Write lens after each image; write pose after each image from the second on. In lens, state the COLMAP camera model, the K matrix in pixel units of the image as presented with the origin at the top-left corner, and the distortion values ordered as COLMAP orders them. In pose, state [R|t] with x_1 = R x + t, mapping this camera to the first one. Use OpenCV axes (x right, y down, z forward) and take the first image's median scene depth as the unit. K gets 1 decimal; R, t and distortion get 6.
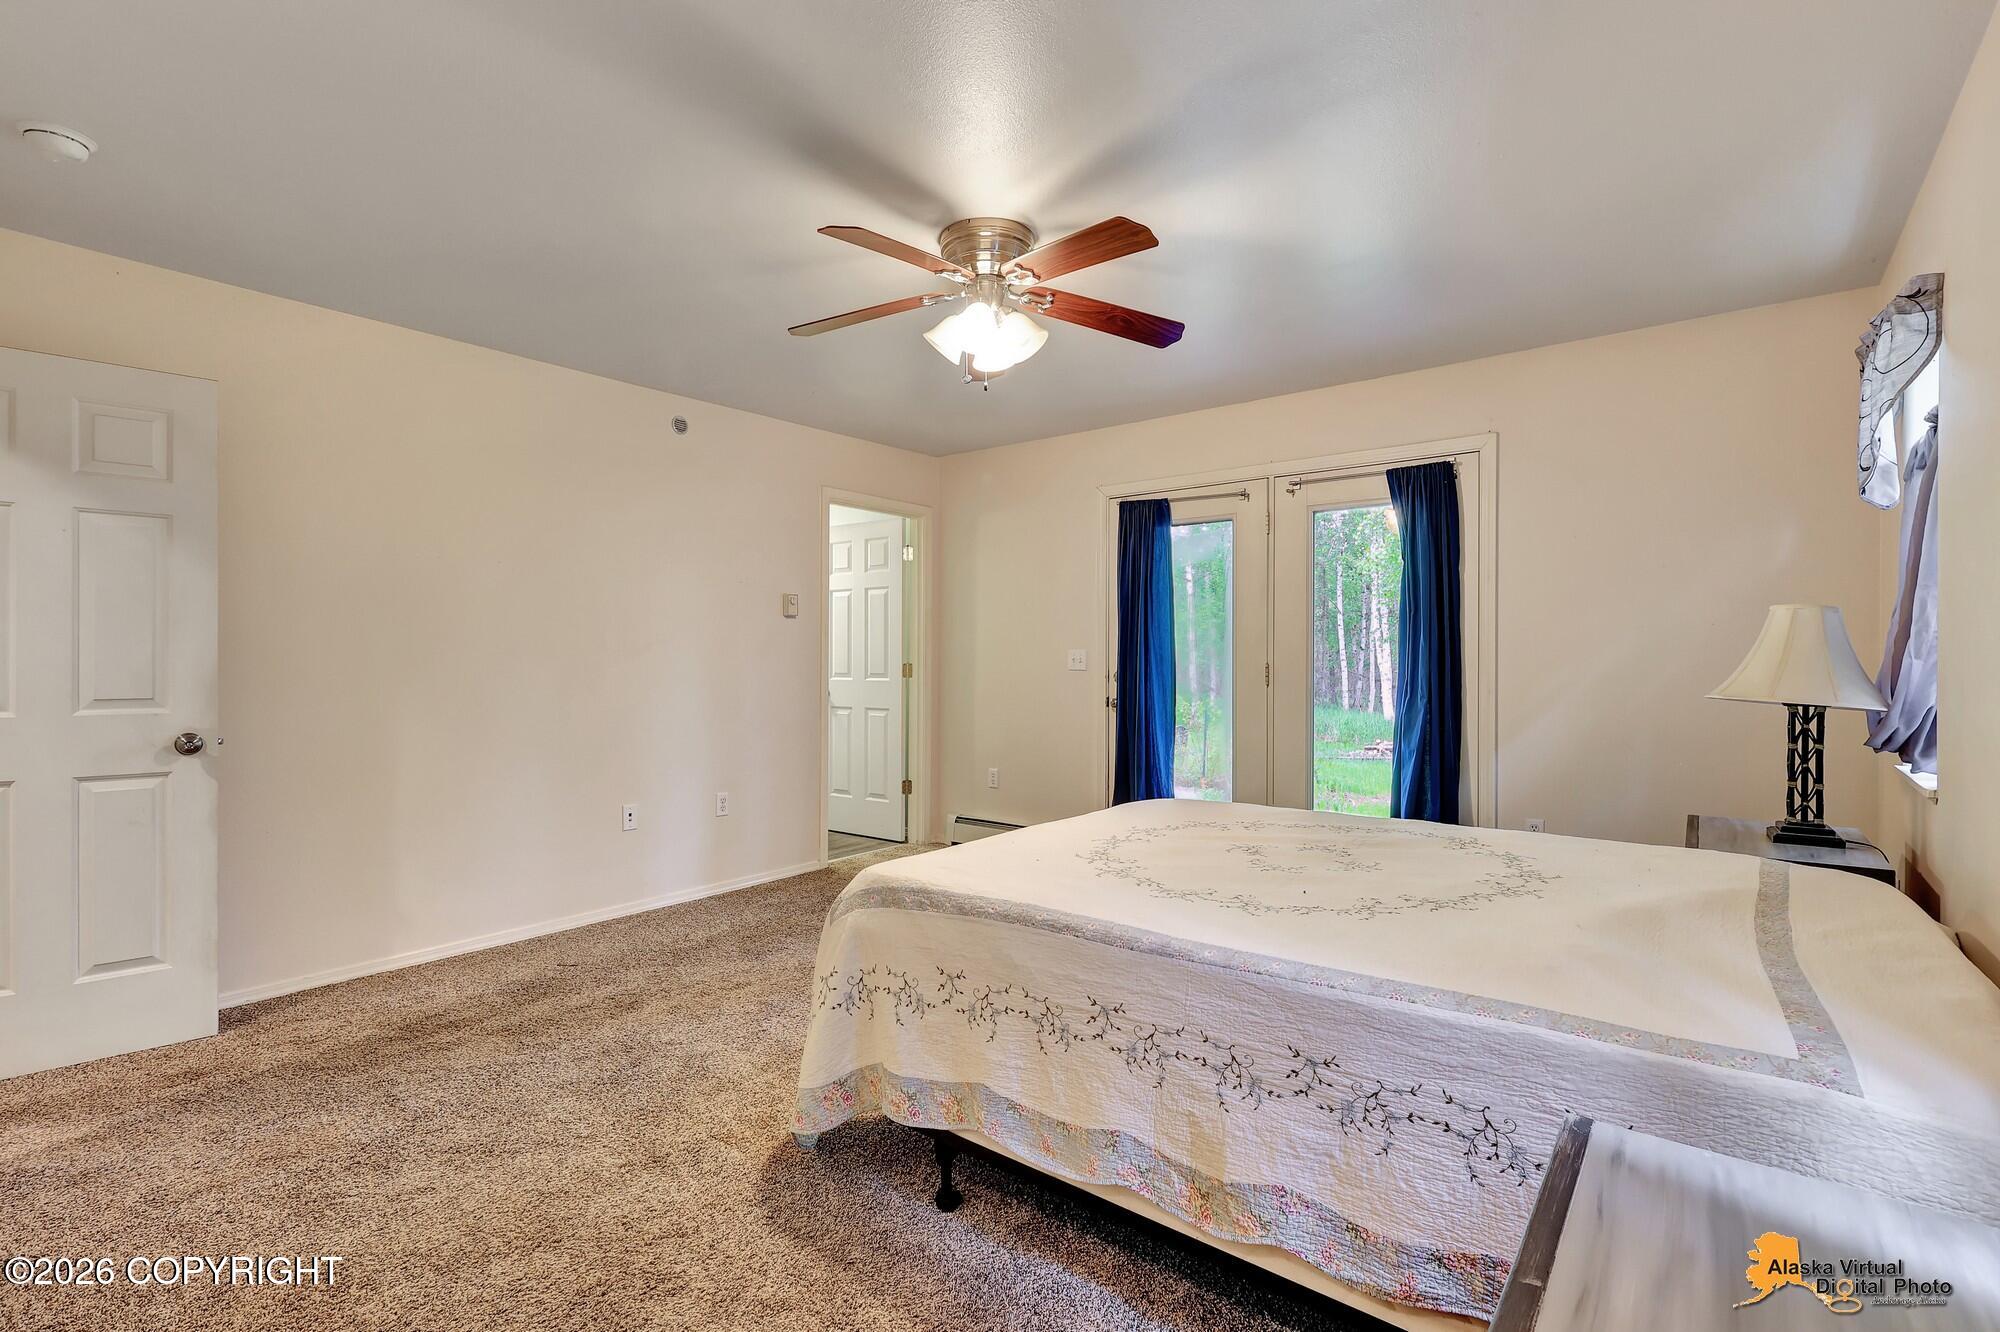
lens RADIAL K [[926.7, 0, 991.4], [0, 926.7, 655.2], [0, 0, 1]] dist [0.000363, -0.000366]
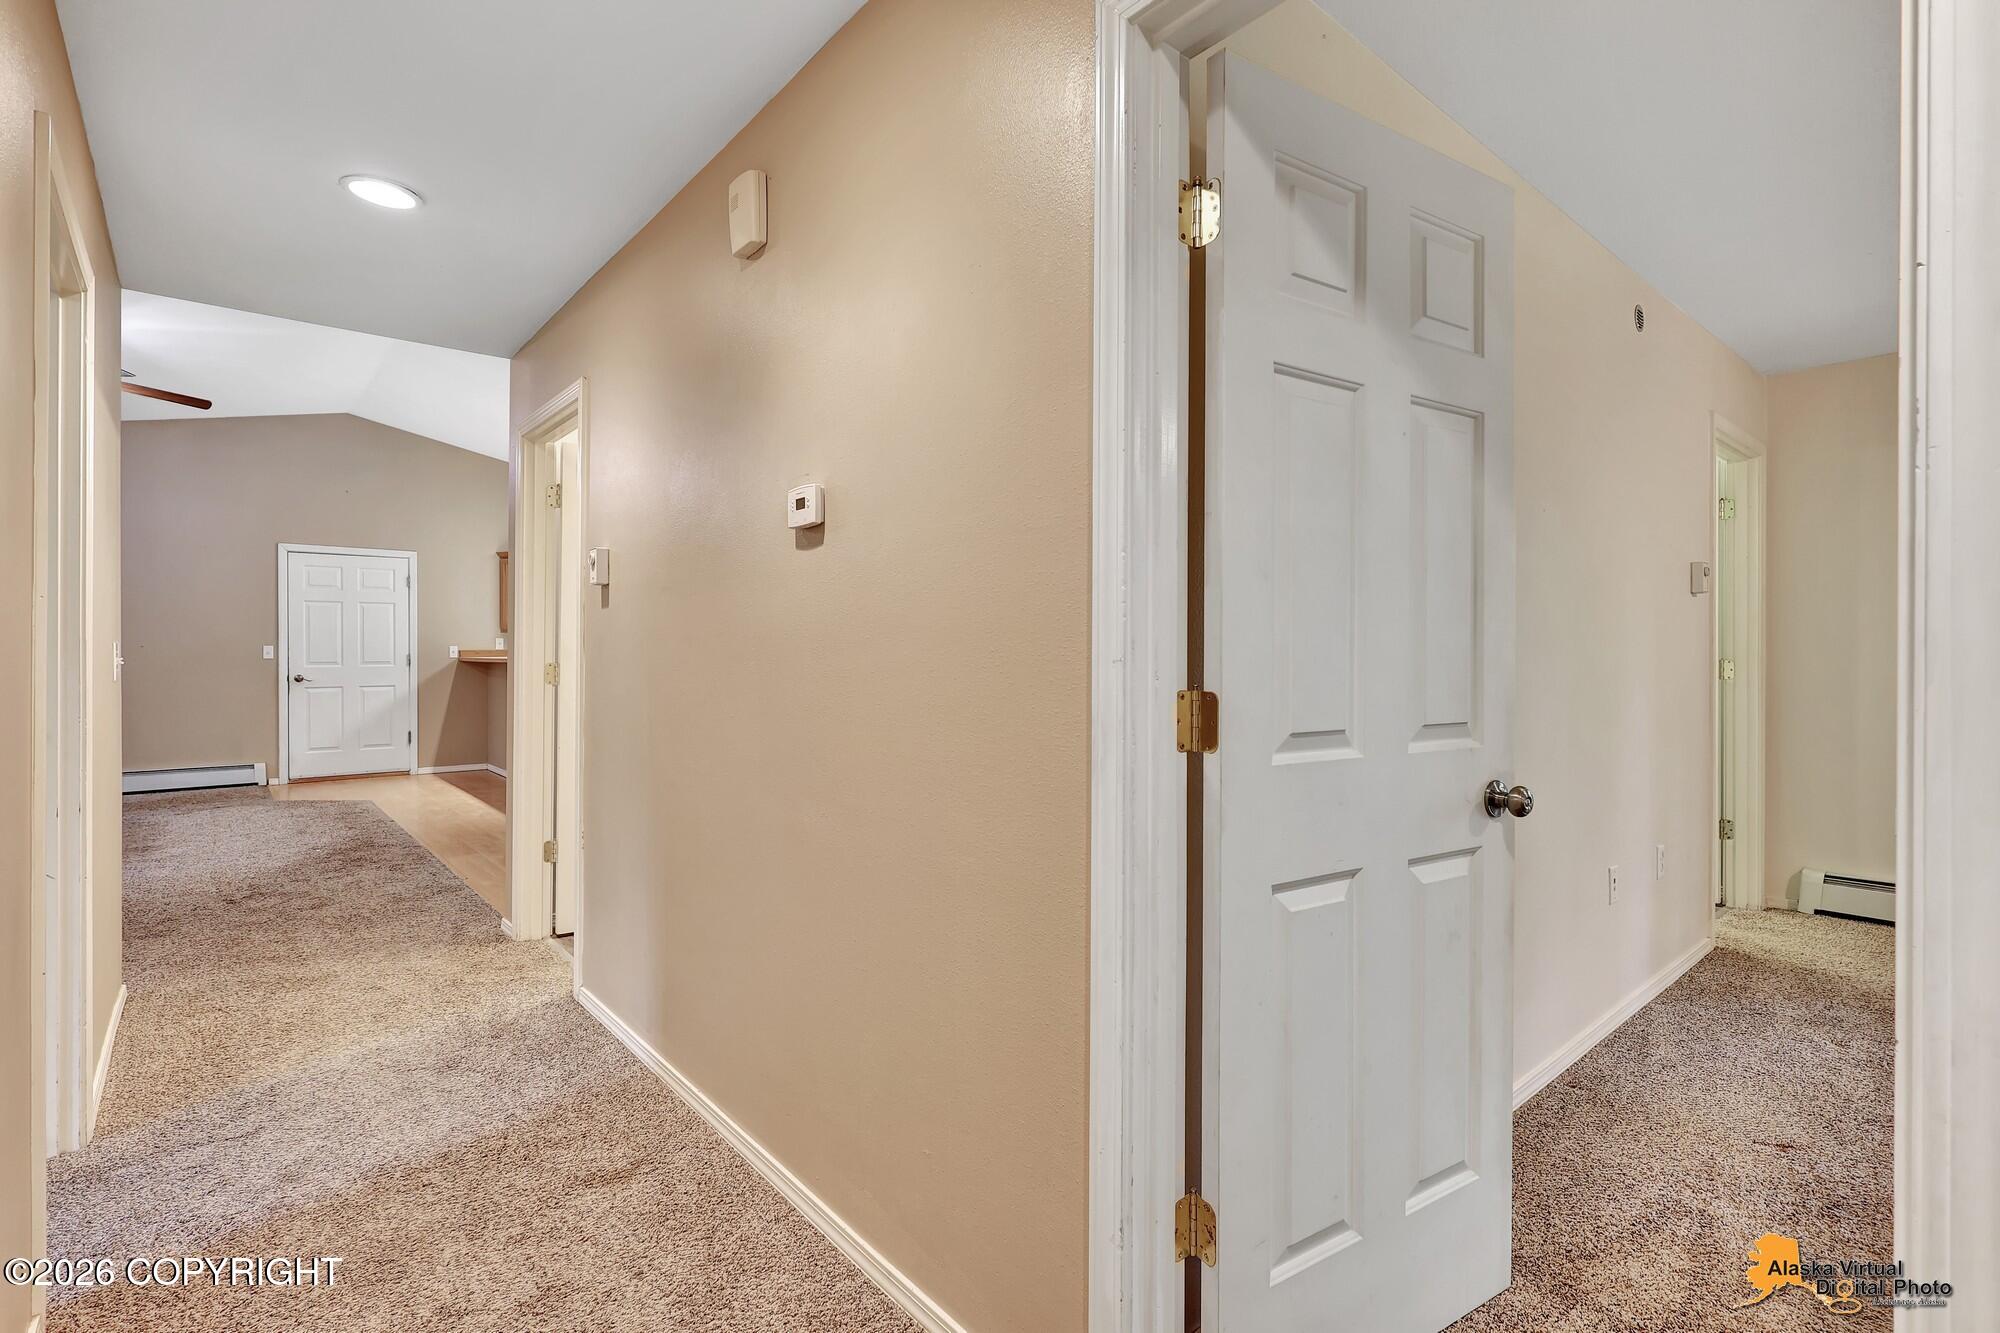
lens RADIAL K [[926.7, 0, 1002.7], [0, 926.7, 649.9], [0, 0, 1]] dist [0.000363, -0.000366]
pose [[0.982571, -0.002109, -0.185874, -0.754154], [0.001813, 0.999997, -0.001761, 0.000620], [0.185877, 0.001393, 0.982572, 0.254584]]
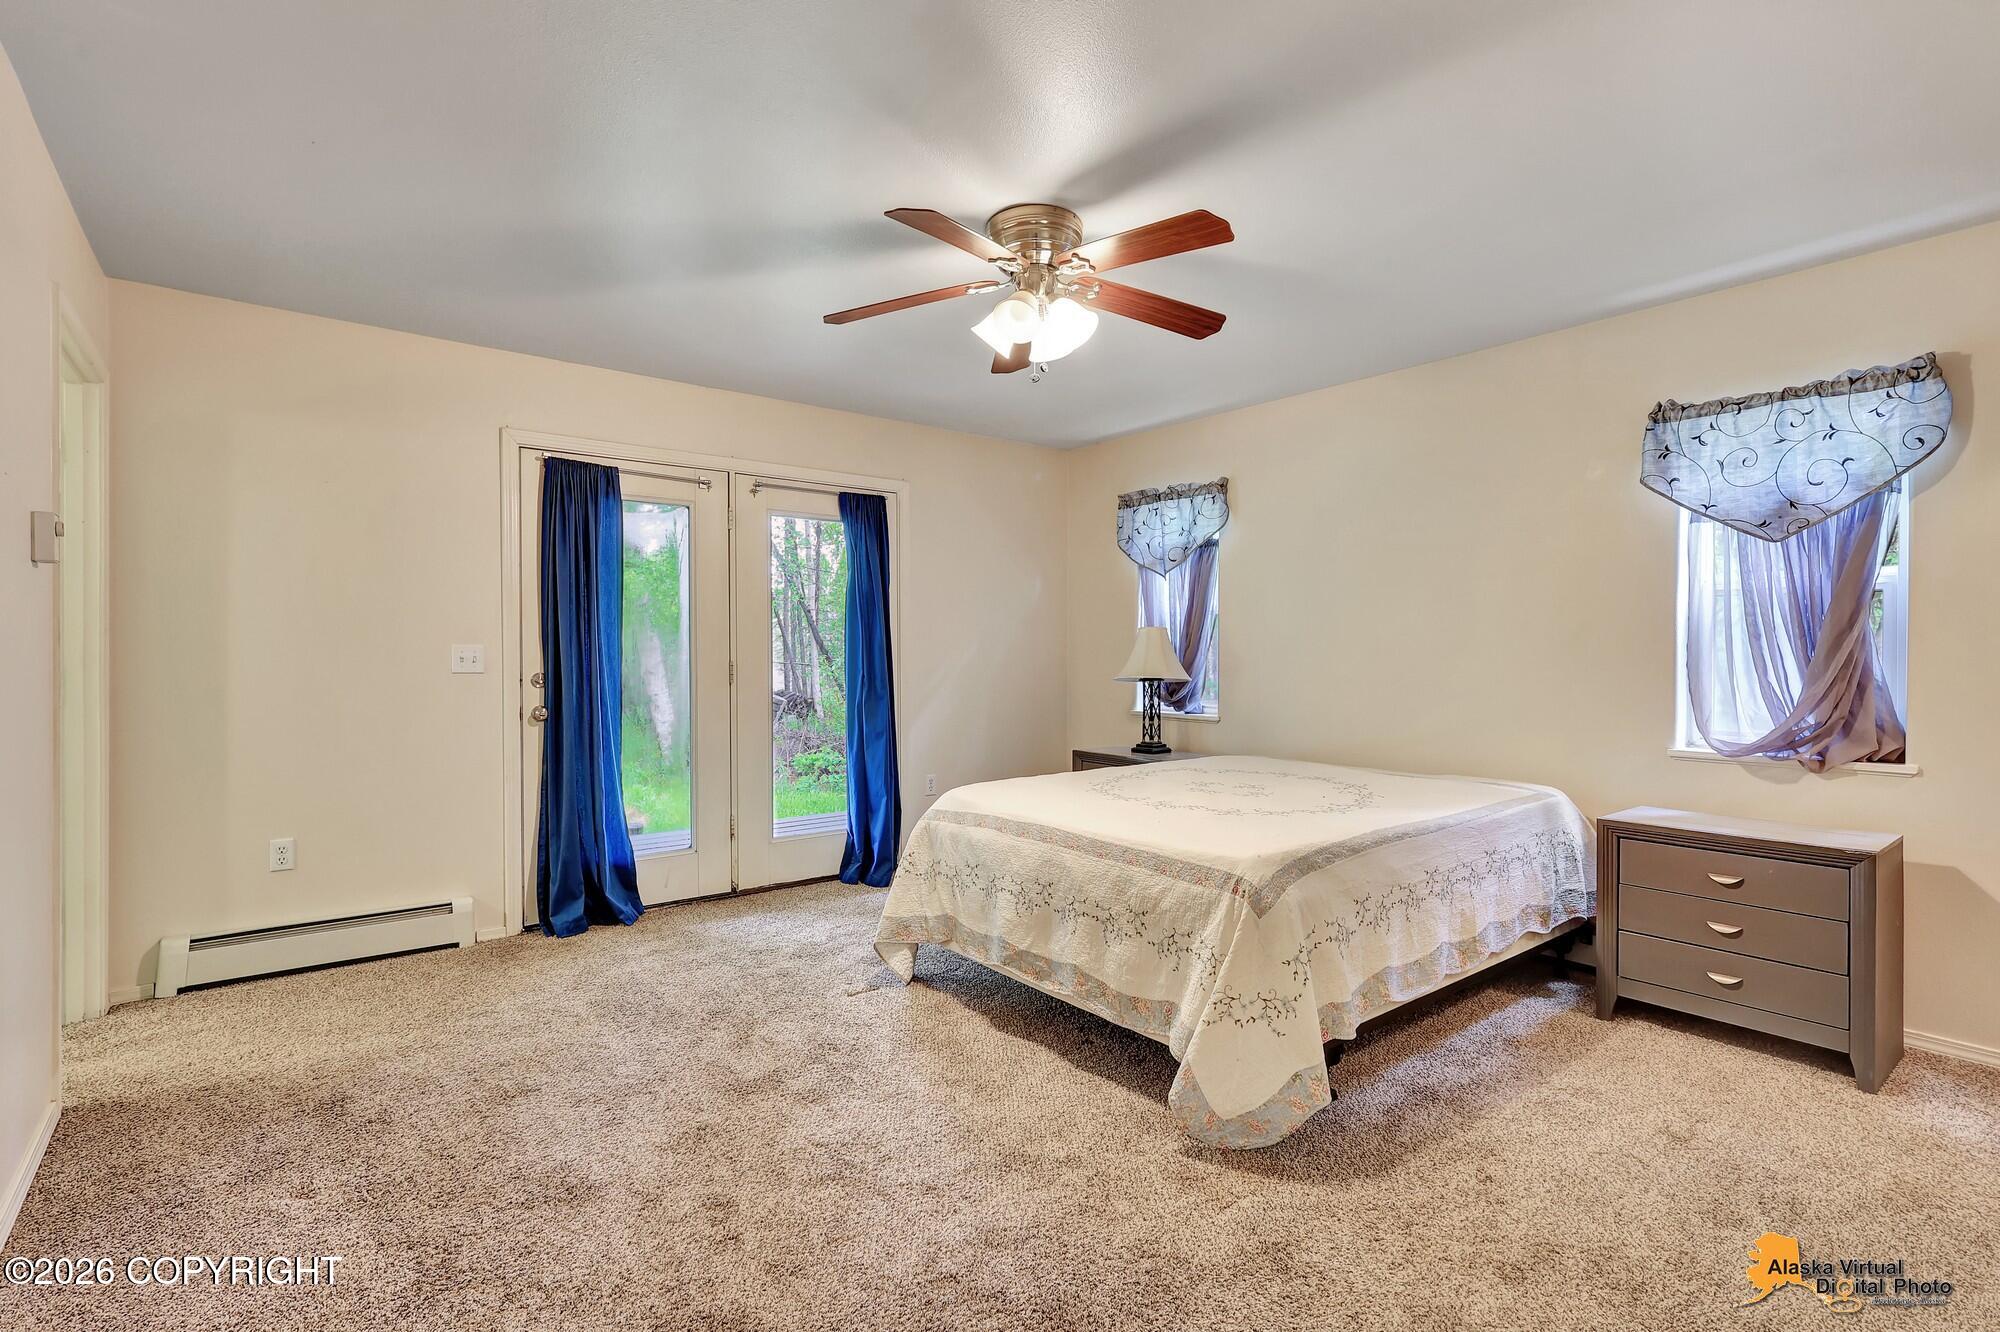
lens RADIAL K [[926.7, 0, 989.8], [0, 926.7, 654.4], [0, 0, 1]] dist [0.000363, -0.000366]
pose [[0.230077, -0.001657, 0.973171, -0.673933], [-0.001346, 0.999997, 0.002021, -0.000639], [-0.973171, -0.001775, 0.230074, 0.572337]]
